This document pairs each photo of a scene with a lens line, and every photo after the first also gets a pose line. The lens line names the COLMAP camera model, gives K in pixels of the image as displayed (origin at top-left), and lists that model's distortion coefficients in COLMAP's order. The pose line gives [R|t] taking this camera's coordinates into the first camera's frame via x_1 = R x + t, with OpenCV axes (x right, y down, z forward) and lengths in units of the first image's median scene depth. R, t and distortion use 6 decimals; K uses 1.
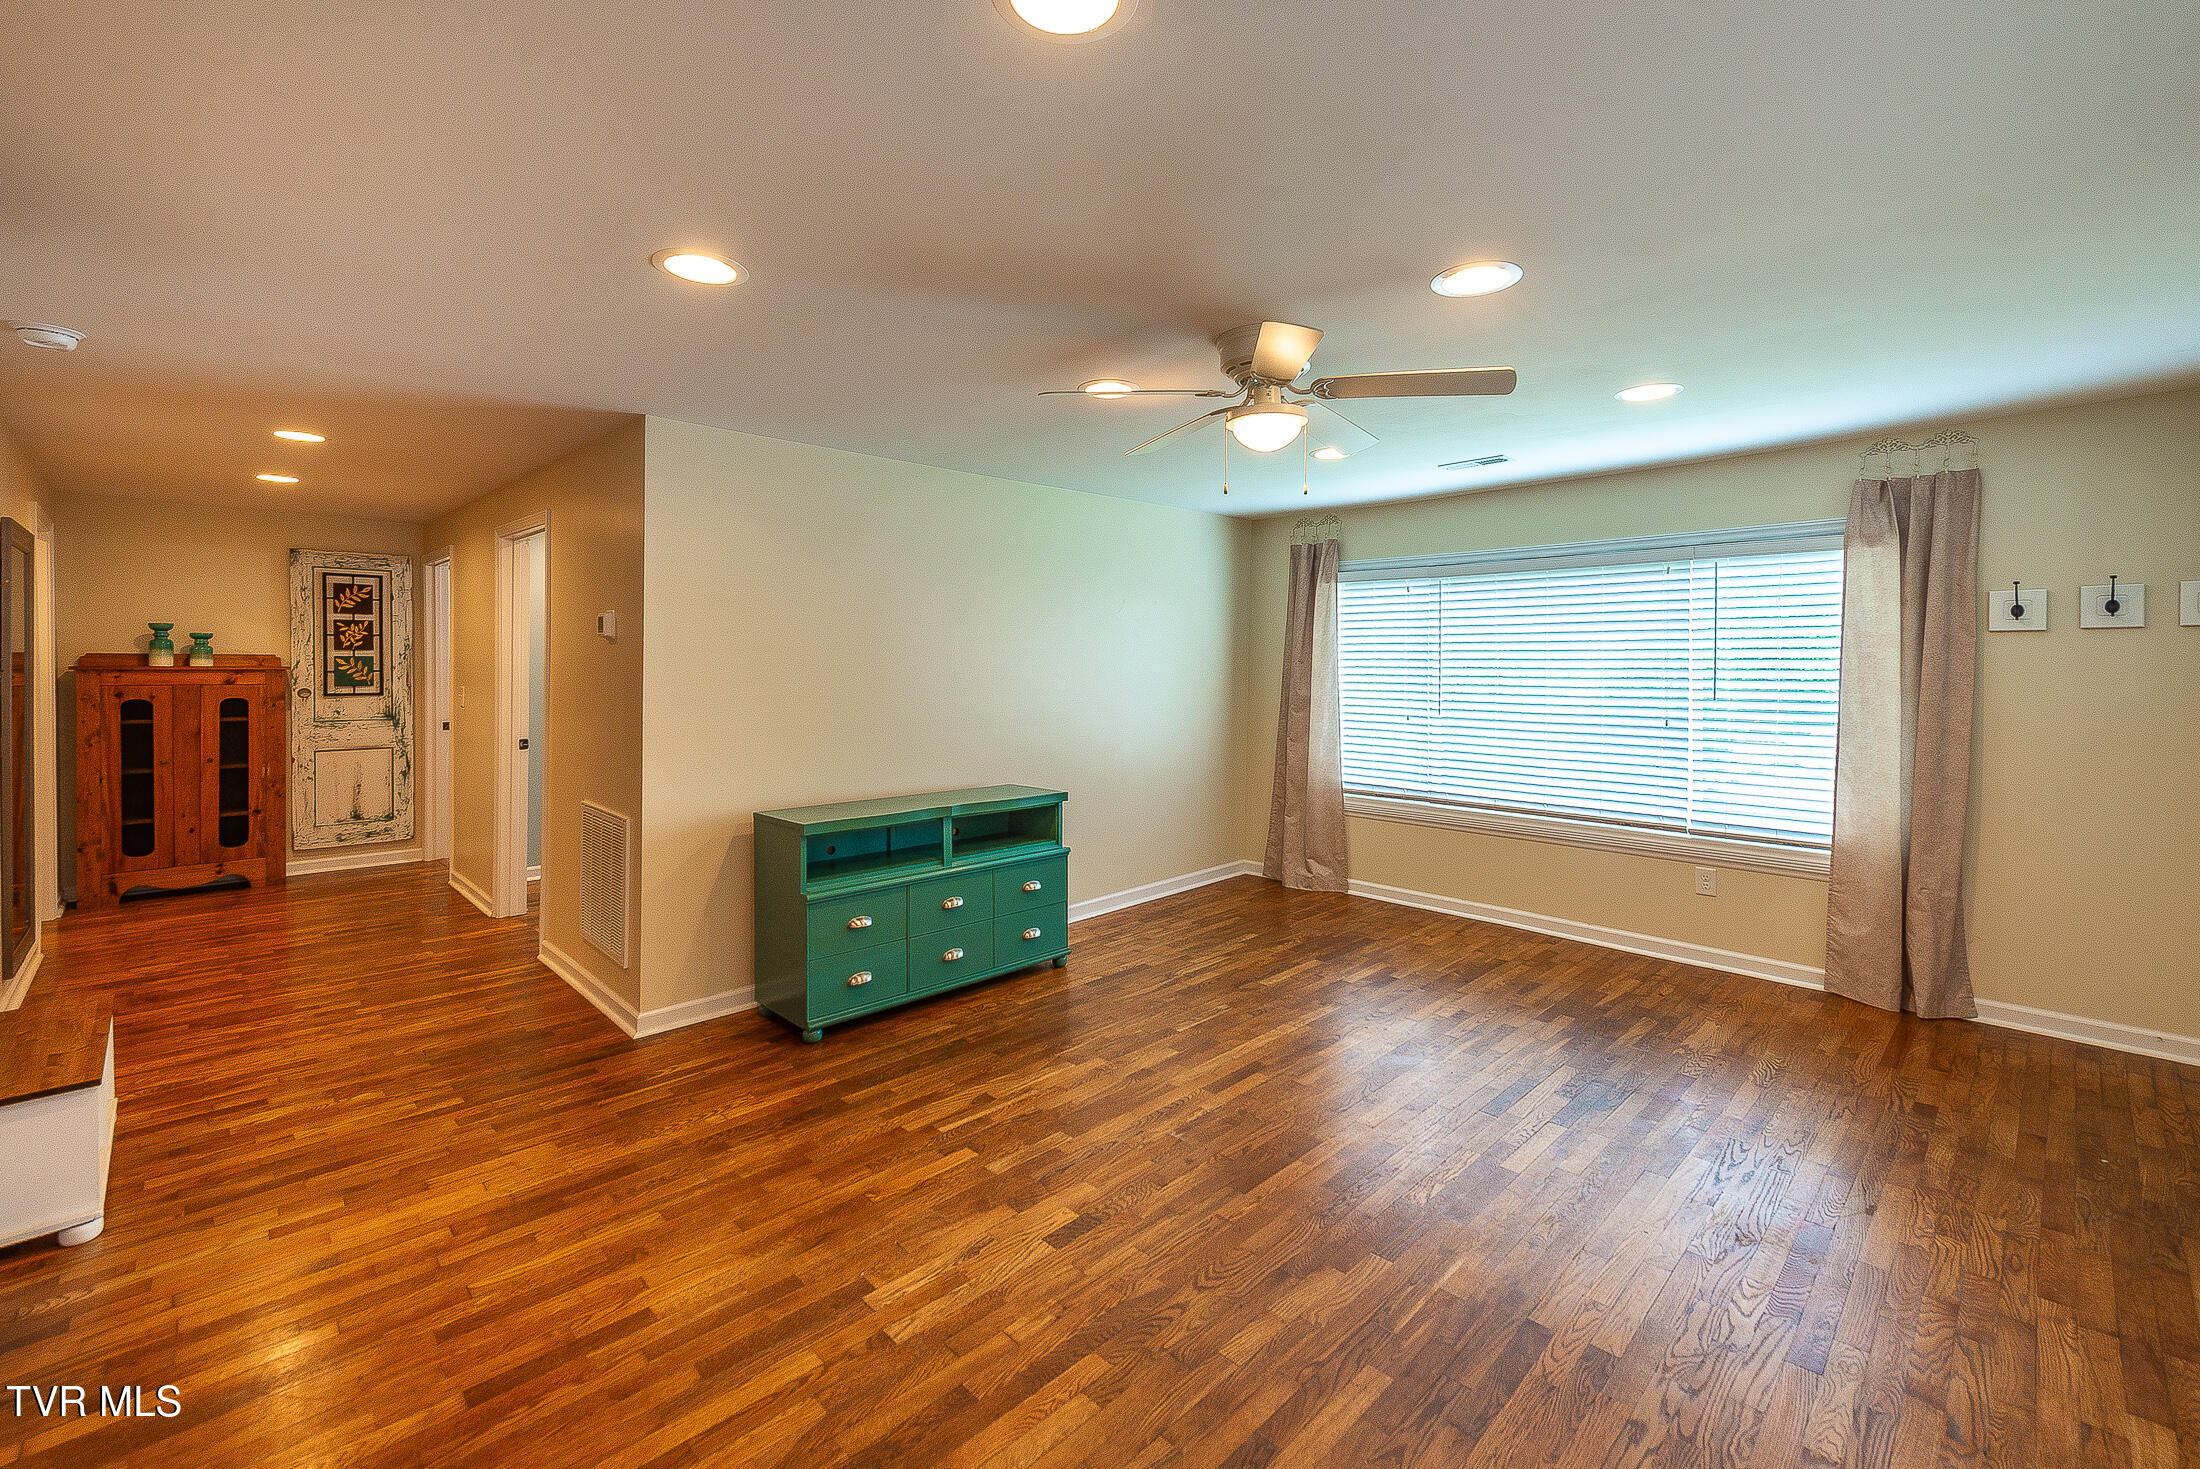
lens RADIAL K [[910.8, 0, 1110.1], [0, 910.8, 675.0], [0, 0, 1]] dist [0.012397, -0.000277]
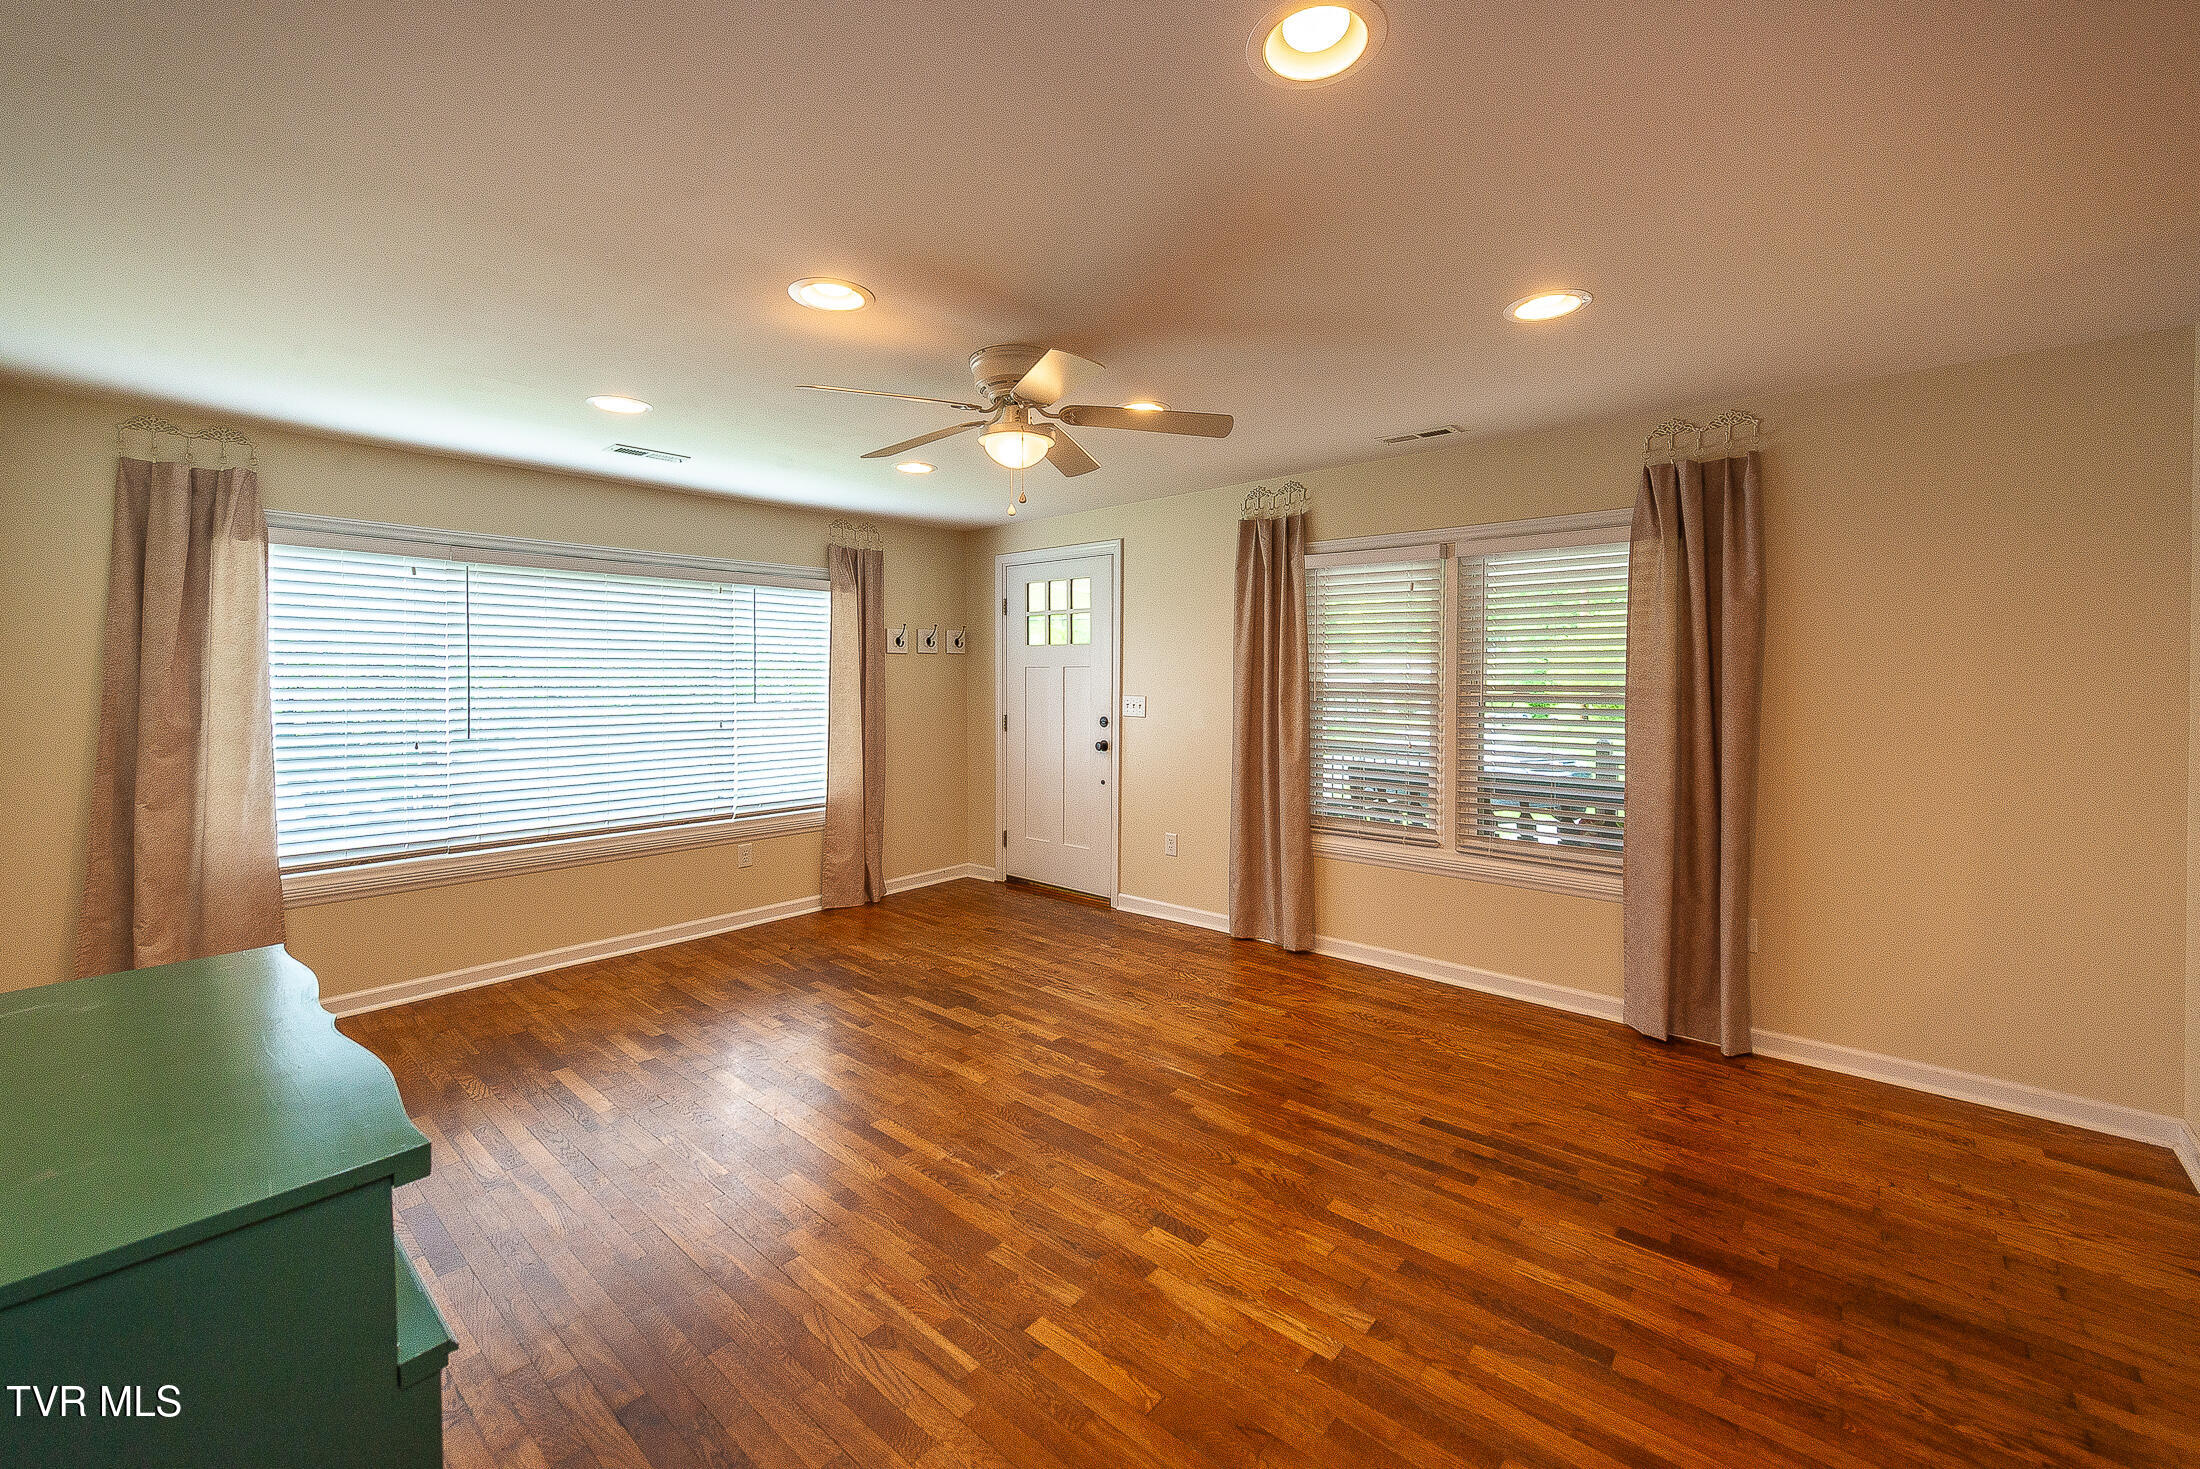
lens RADIAL K [[881.8, 0, 1121.7], [0, 881.8, 702.5], [0, 0, 1]] dist [0.010164, -0.000154]
pose [[-0.078020, -0.031547, 0.996453, -0.596727], [0.012727, 0.999386, 0.032636, -0.005621], [-0.996871, 0.015228, -0.077571, 0.677303]]
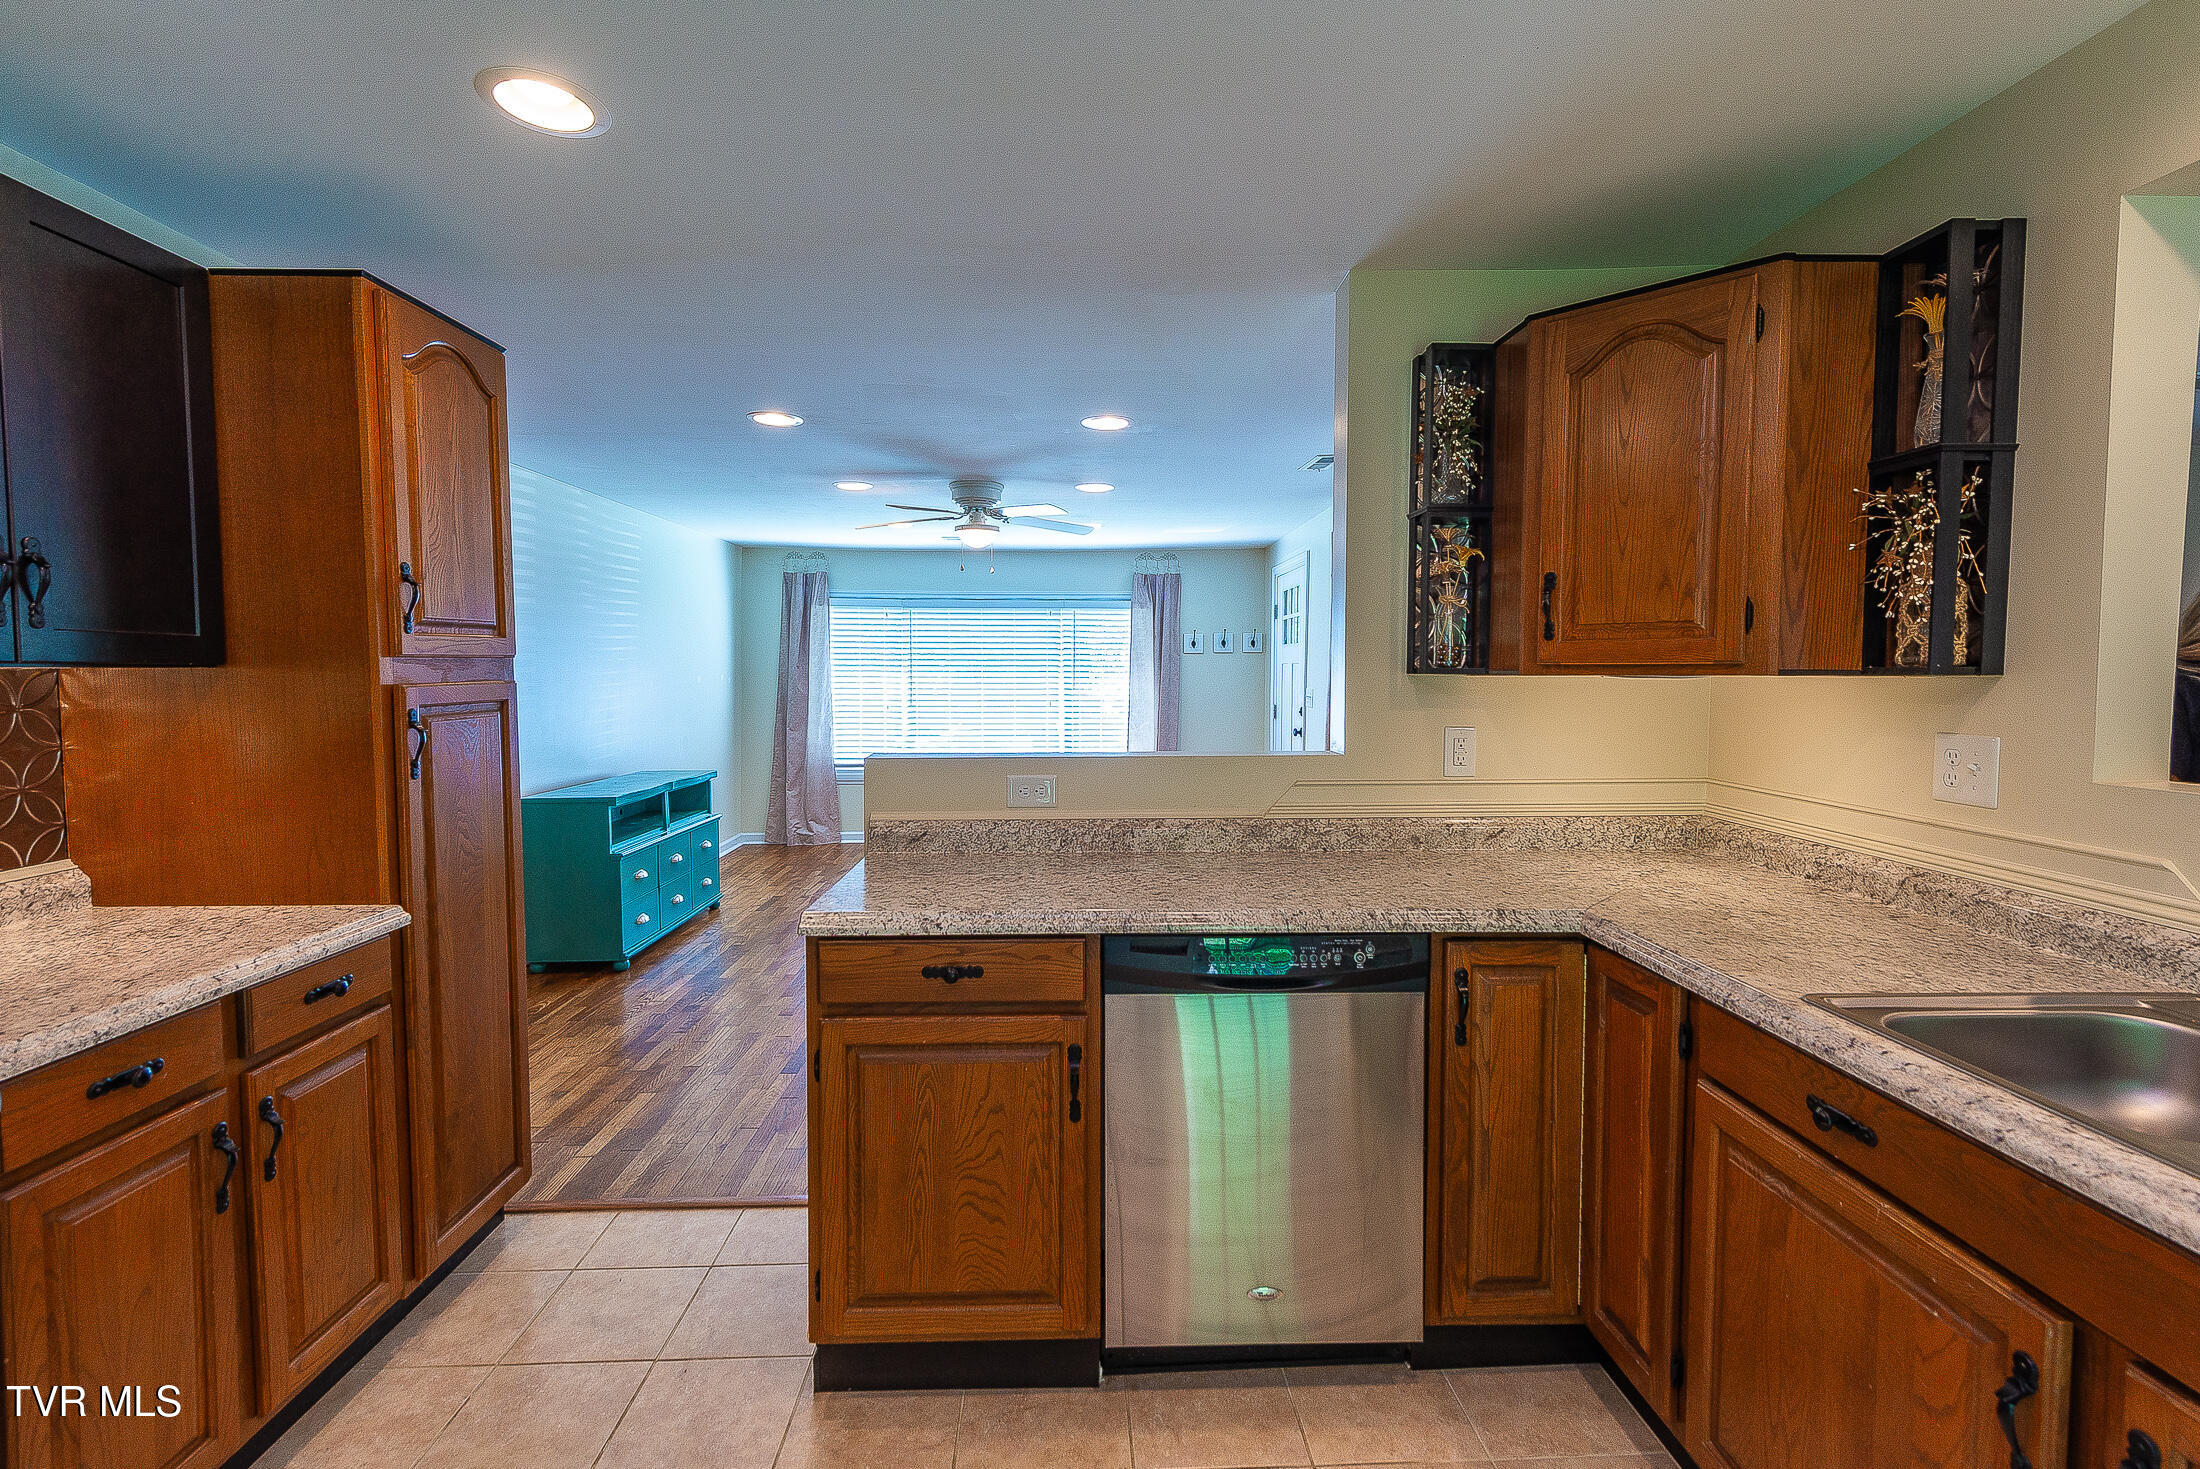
lens RADIAL K [[959.2, 0, 1100.0], [0, 959.2, 734.5], [0, 0, 1]] dist [0.000338, 0.000006]
pose [[0.682786, -0.050731, 0.728855, -0.720053], [0.008732, 0.998082, 0.061290, 0.001314], [-0.730566, -0.035483, 0.681920, -0.323487]]
